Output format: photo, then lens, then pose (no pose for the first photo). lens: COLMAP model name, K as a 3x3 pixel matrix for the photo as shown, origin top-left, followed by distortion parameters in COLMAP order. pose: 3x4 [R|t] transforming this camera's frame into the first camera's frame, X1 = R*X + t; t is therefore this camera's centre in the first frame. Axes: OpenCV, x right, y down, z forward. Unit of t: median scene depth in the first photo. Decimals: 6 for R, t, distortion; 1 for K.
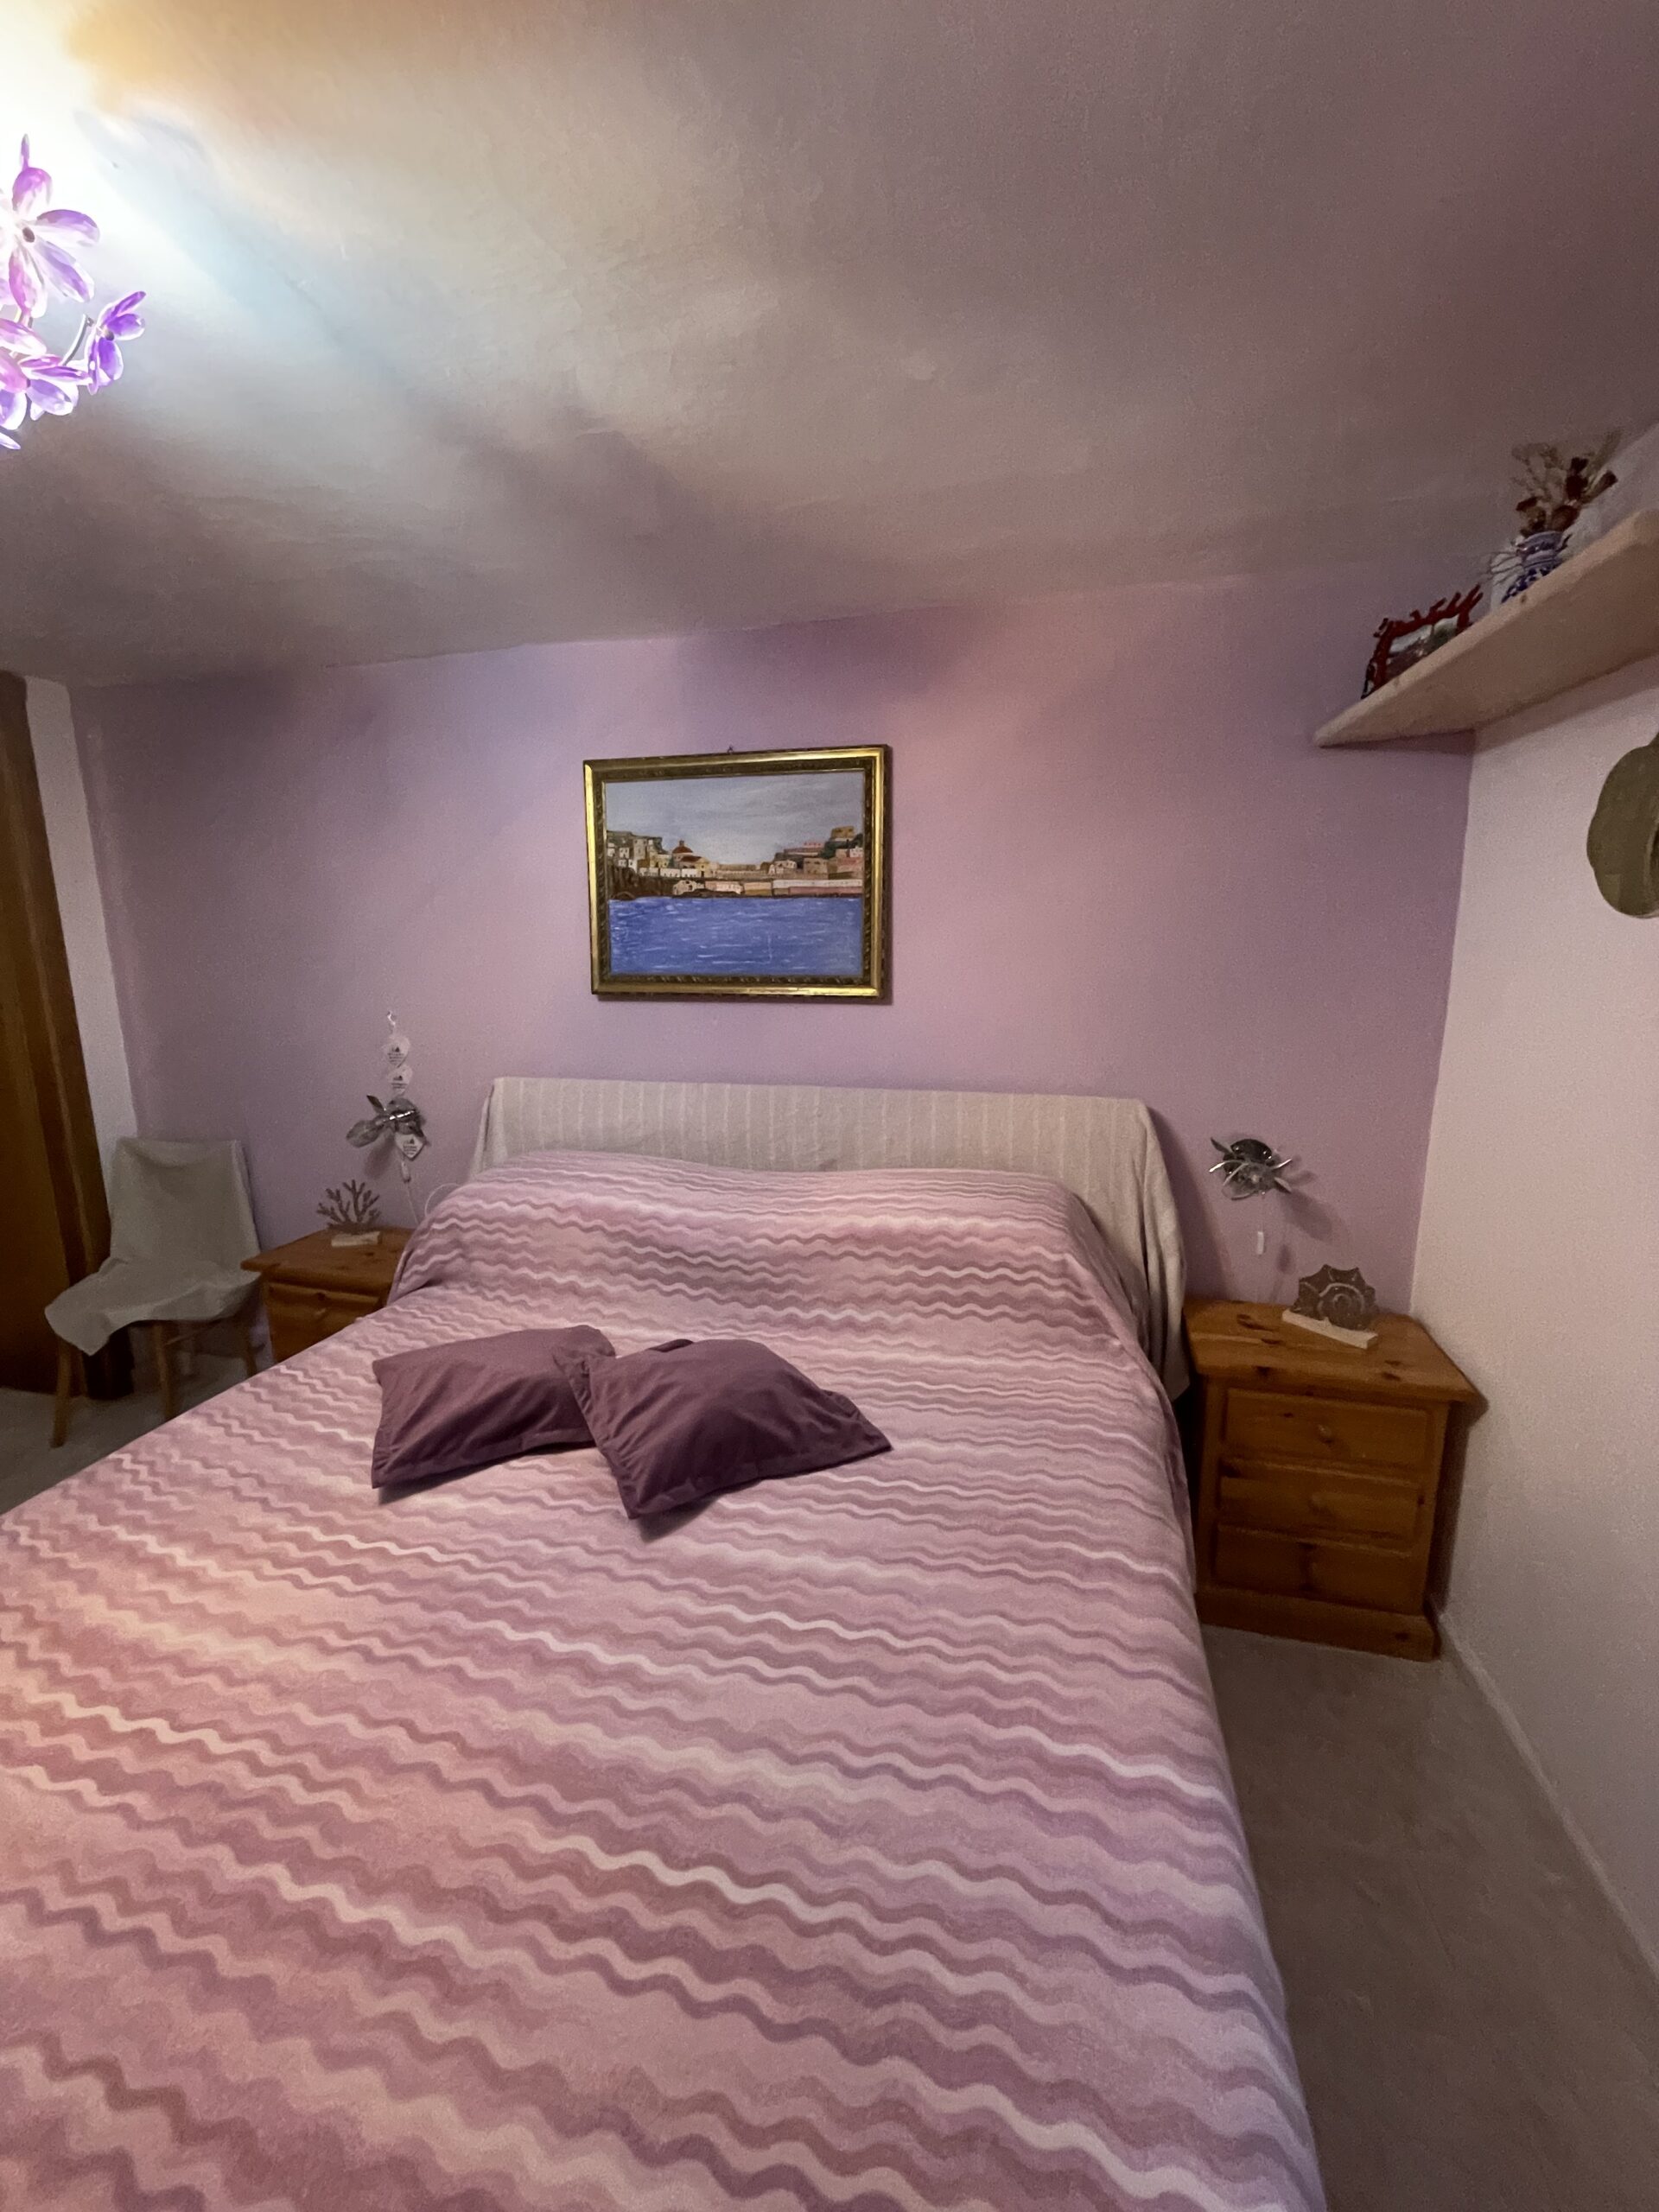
lens RADIAL K [[893.6, 0, 822.7], [0, 893.6, 1103.8], [0, 0, 1]] dist [0.000956, 0.000614]
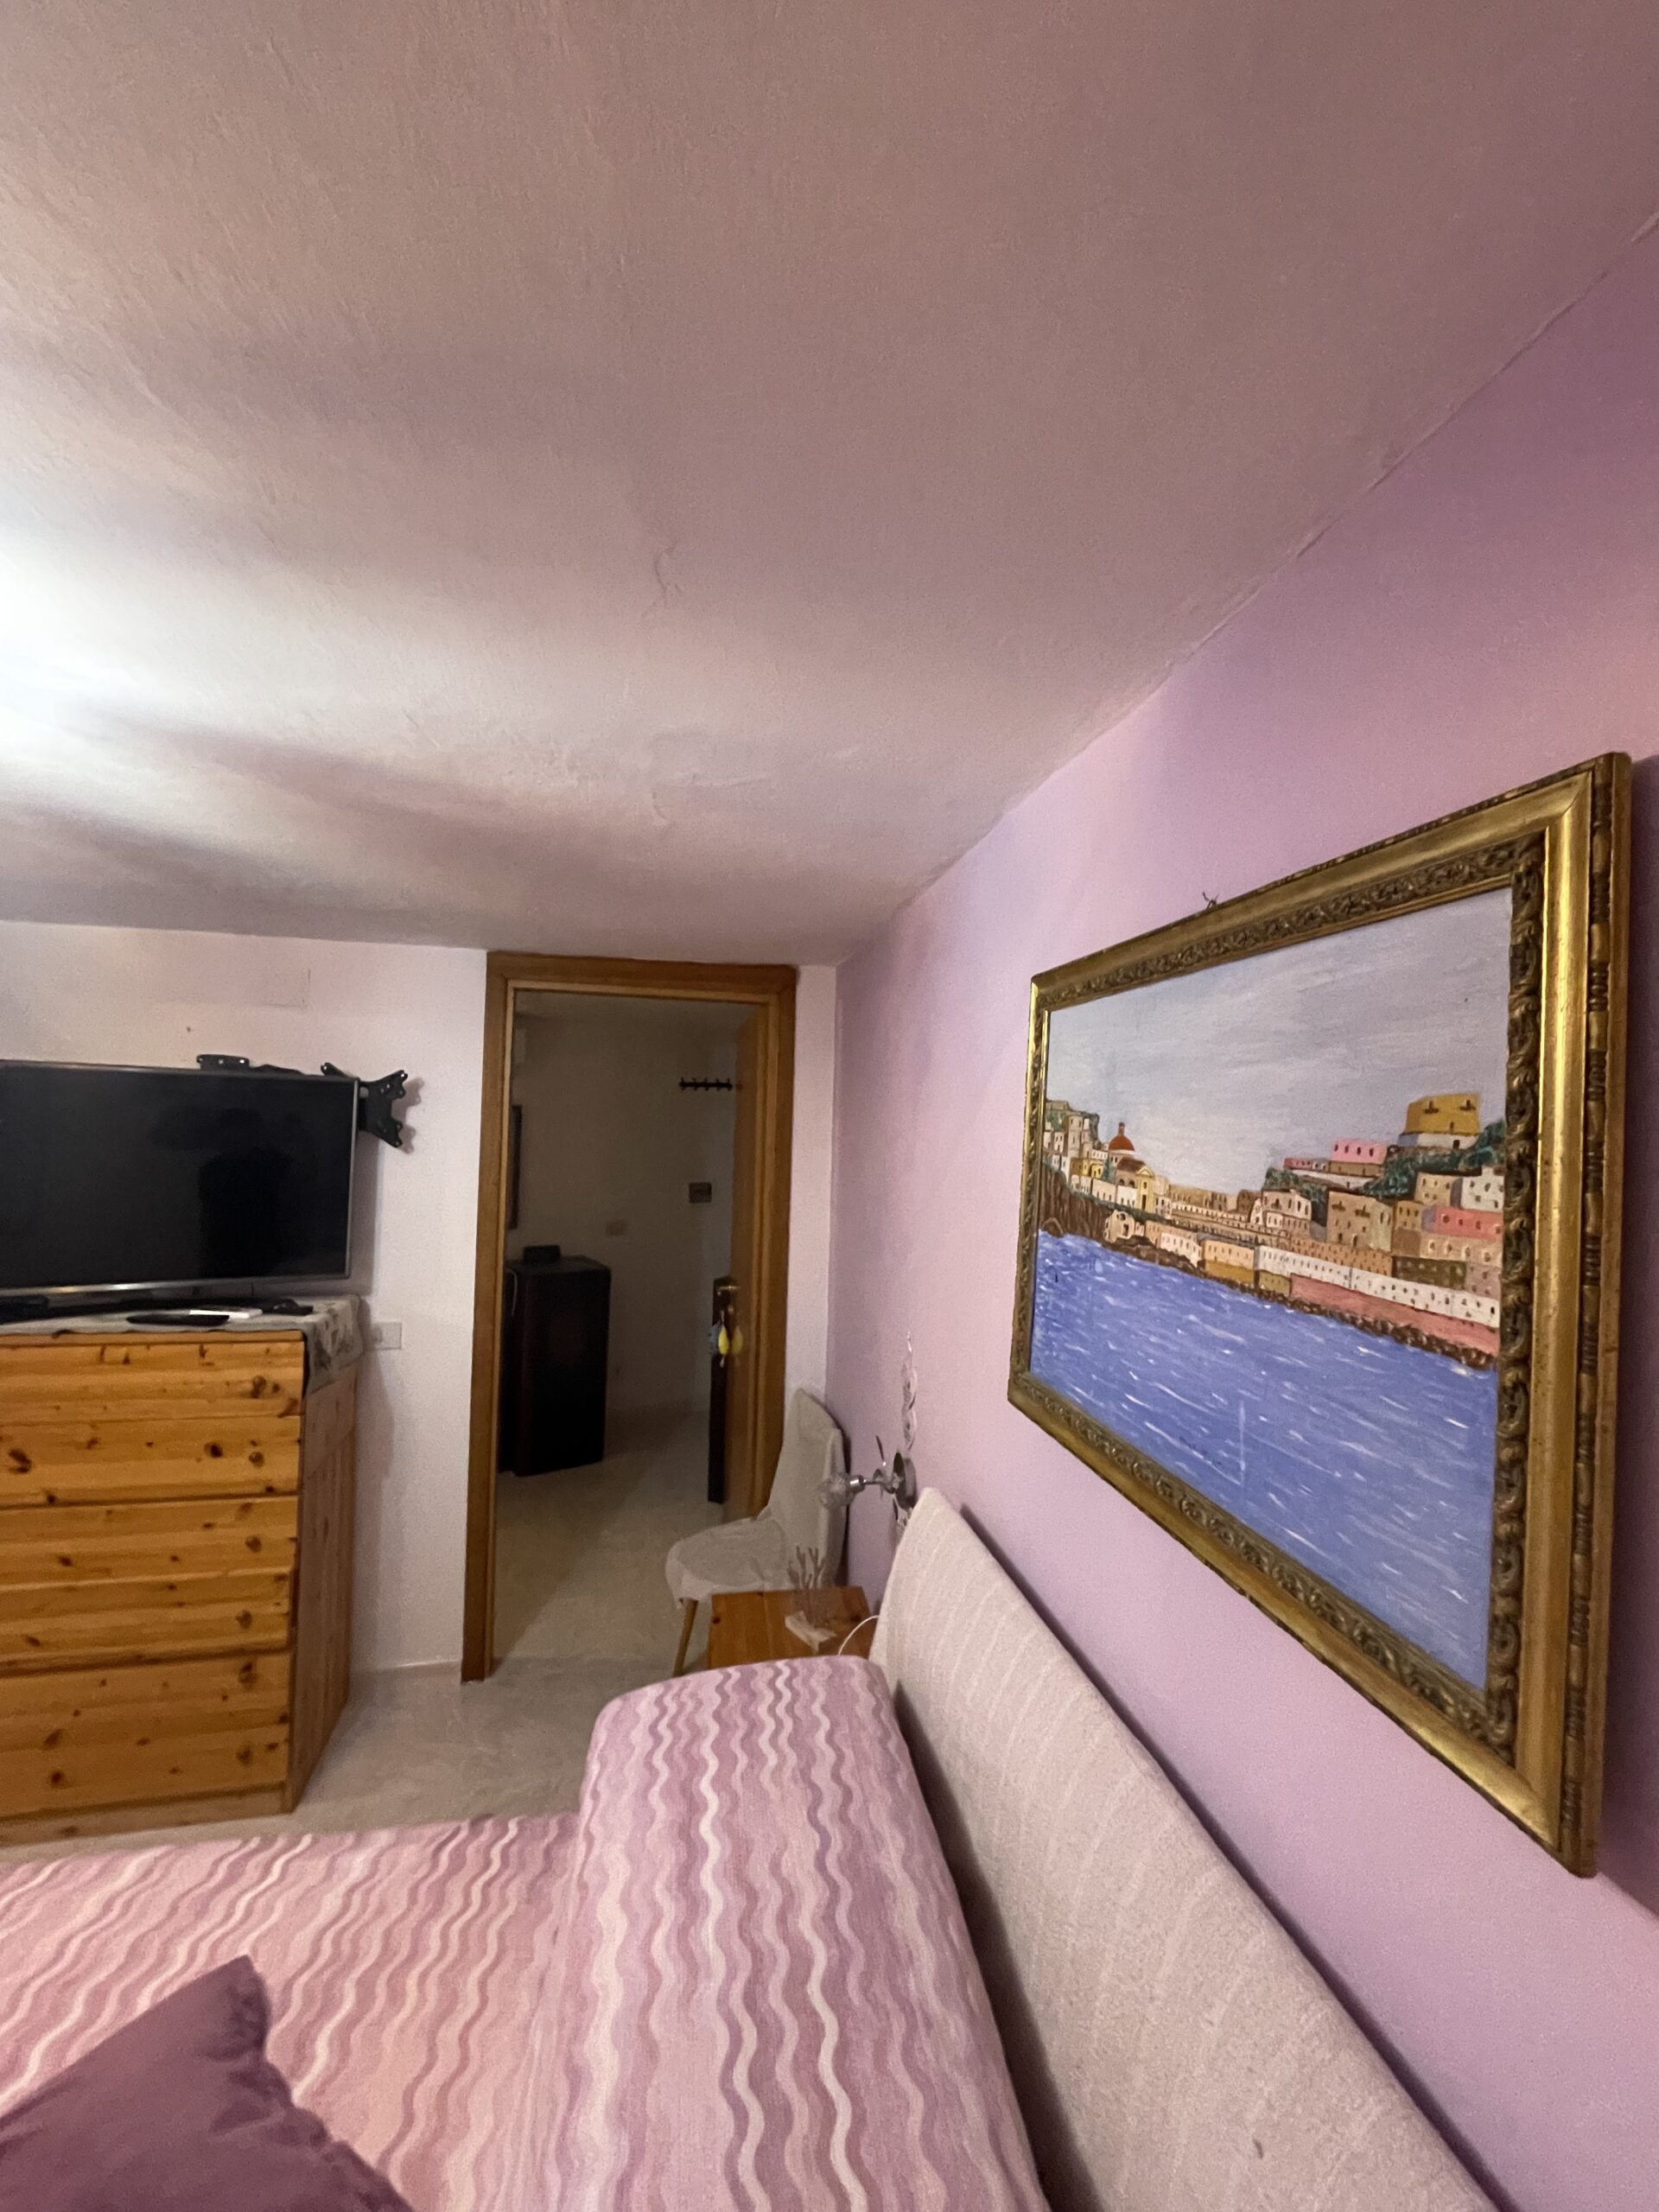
lens RADIAL K [[893.6, 0, 836.6], [0, 893.6, 1112.5], [0, 0, 1]] dist [0.000956, 0.000614]
pose [[0.428900, 0.002946, -0.903347, 0.186273], [-0.192399, 0.977349, -0.088162, -0.244448], [0.882625, 0.211616, 0.419751, 0.722686]]
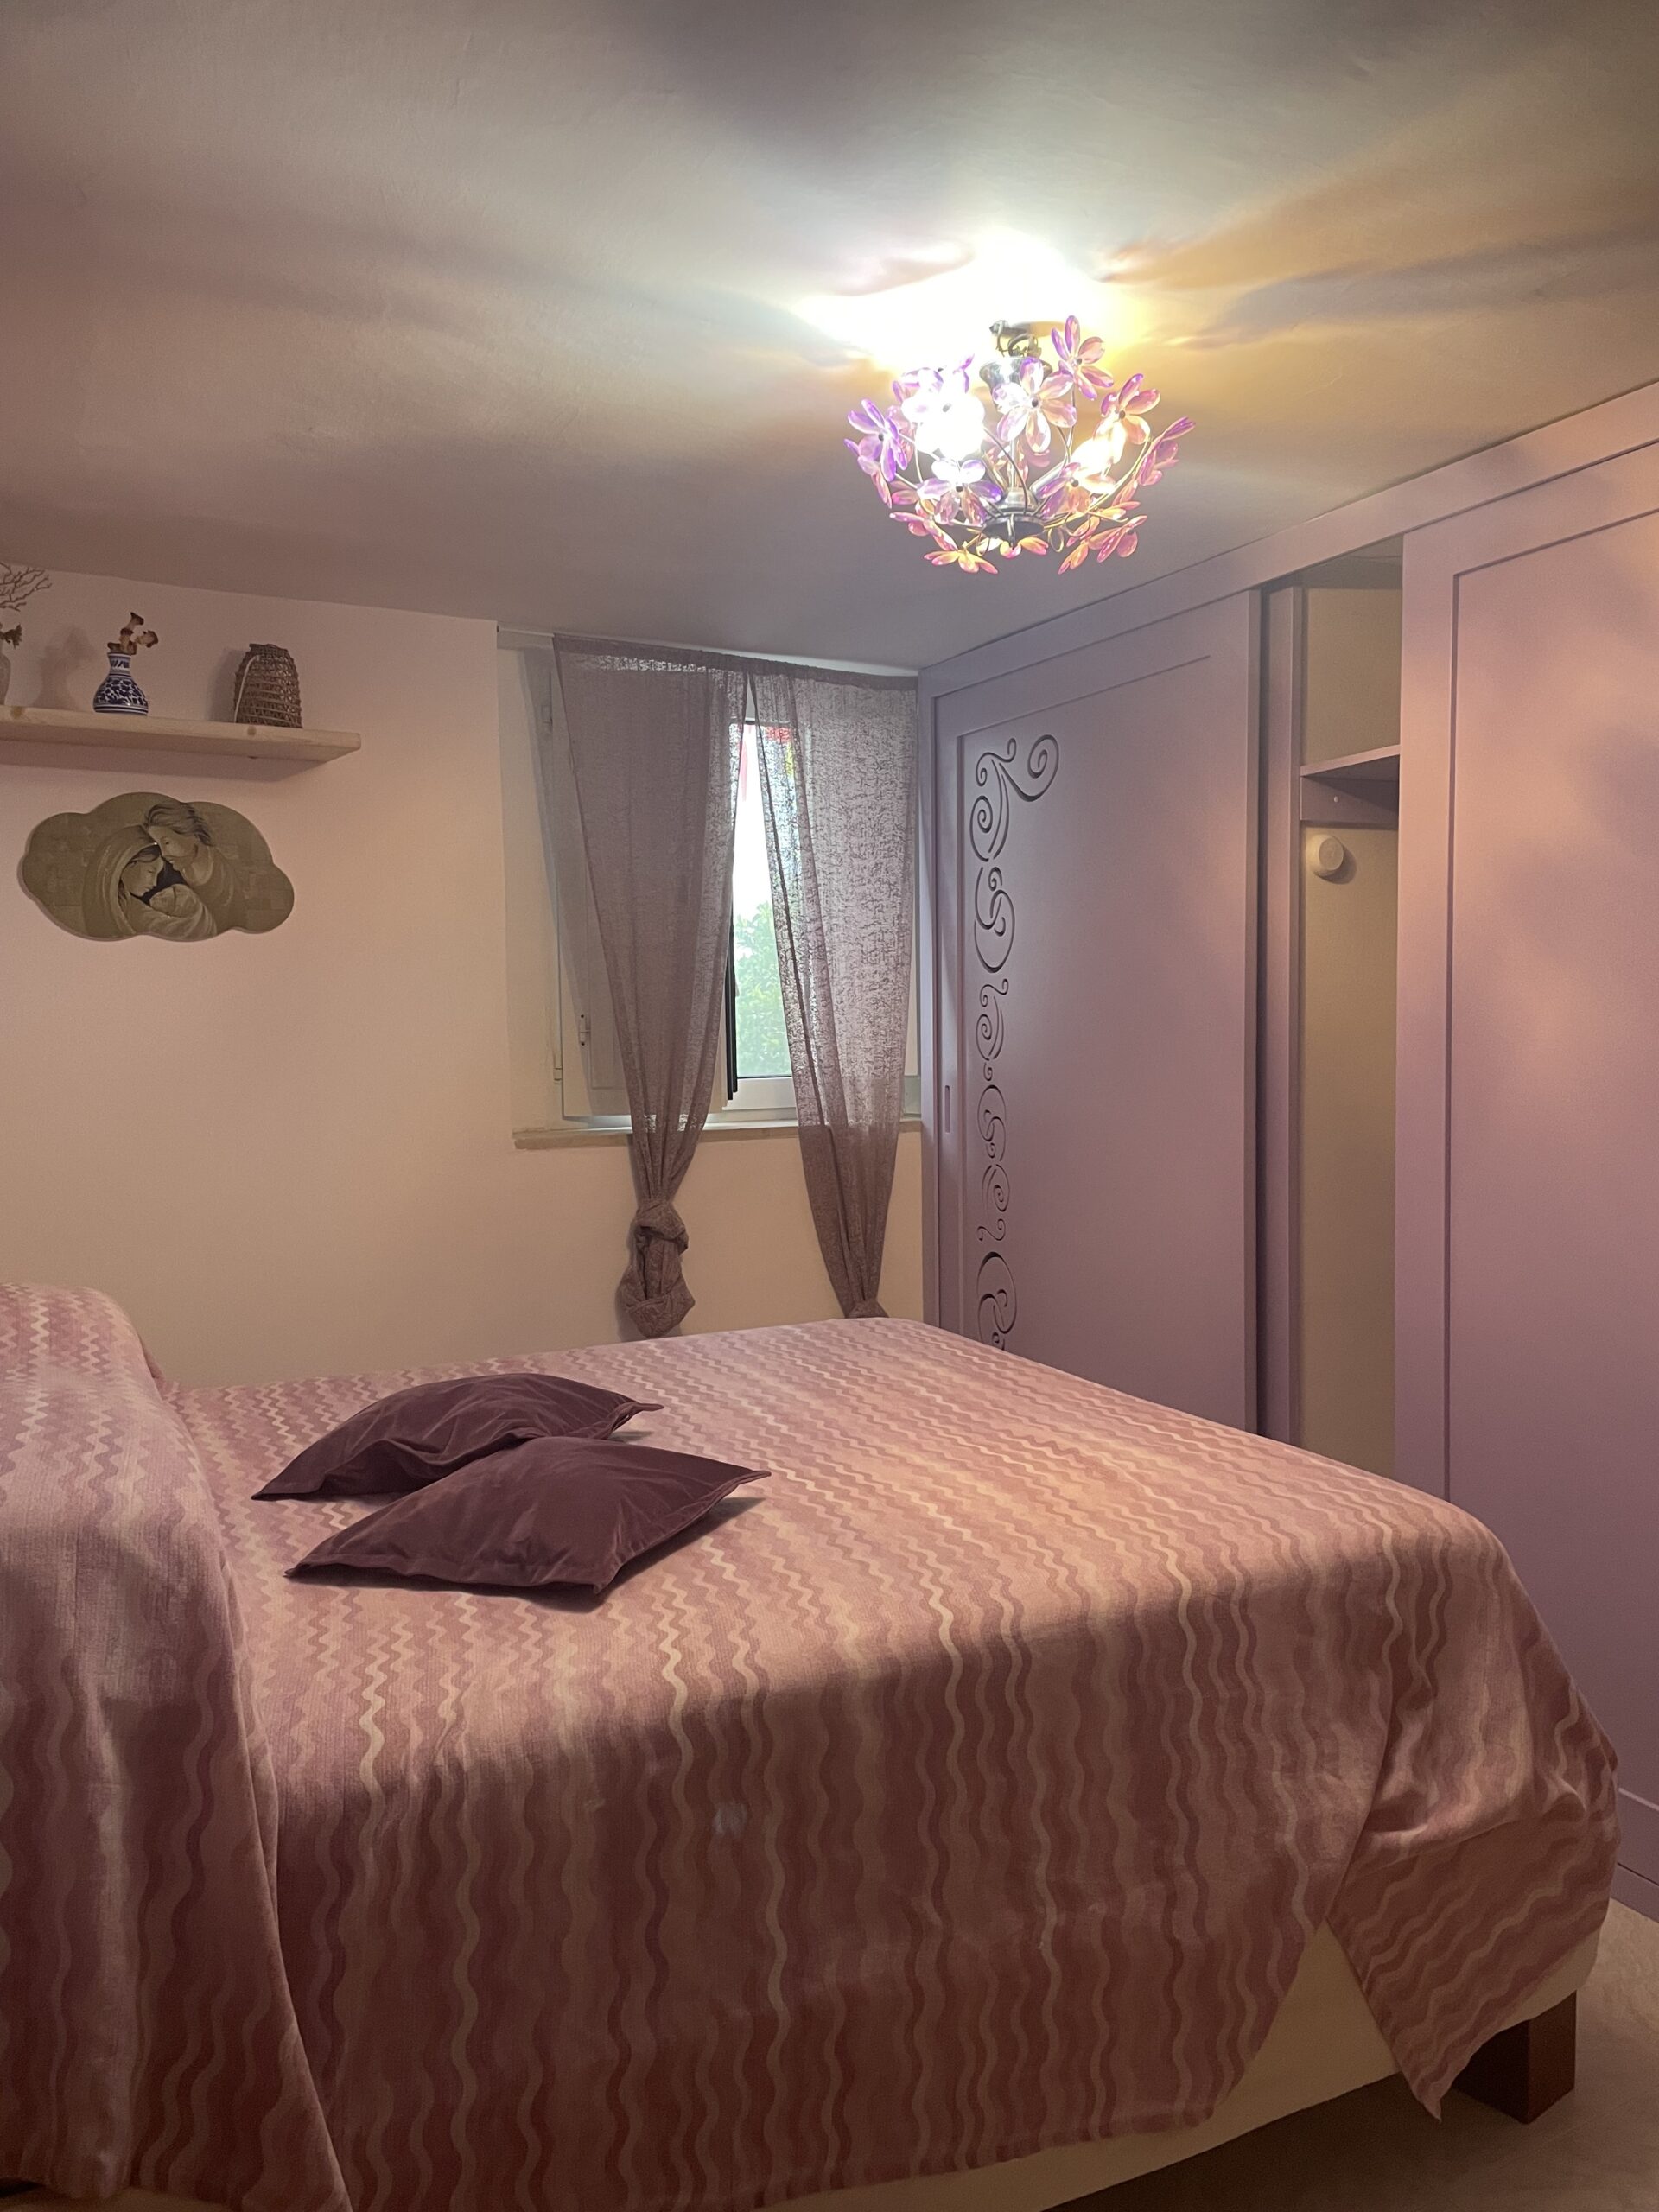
lens RADIAL K [[1691.7, 0, 860.6], [0, 1691.7, 1106.9], [0, 0, 1]] dist [0.105206, -0.132383]
pose [[-0.652373, -0.029085, 0.757340, -1.081463], [0.156449, 0.972574, 0.172115, -0.136596], [-0.741575, 0.230768, -0.629931, 1.114445]]
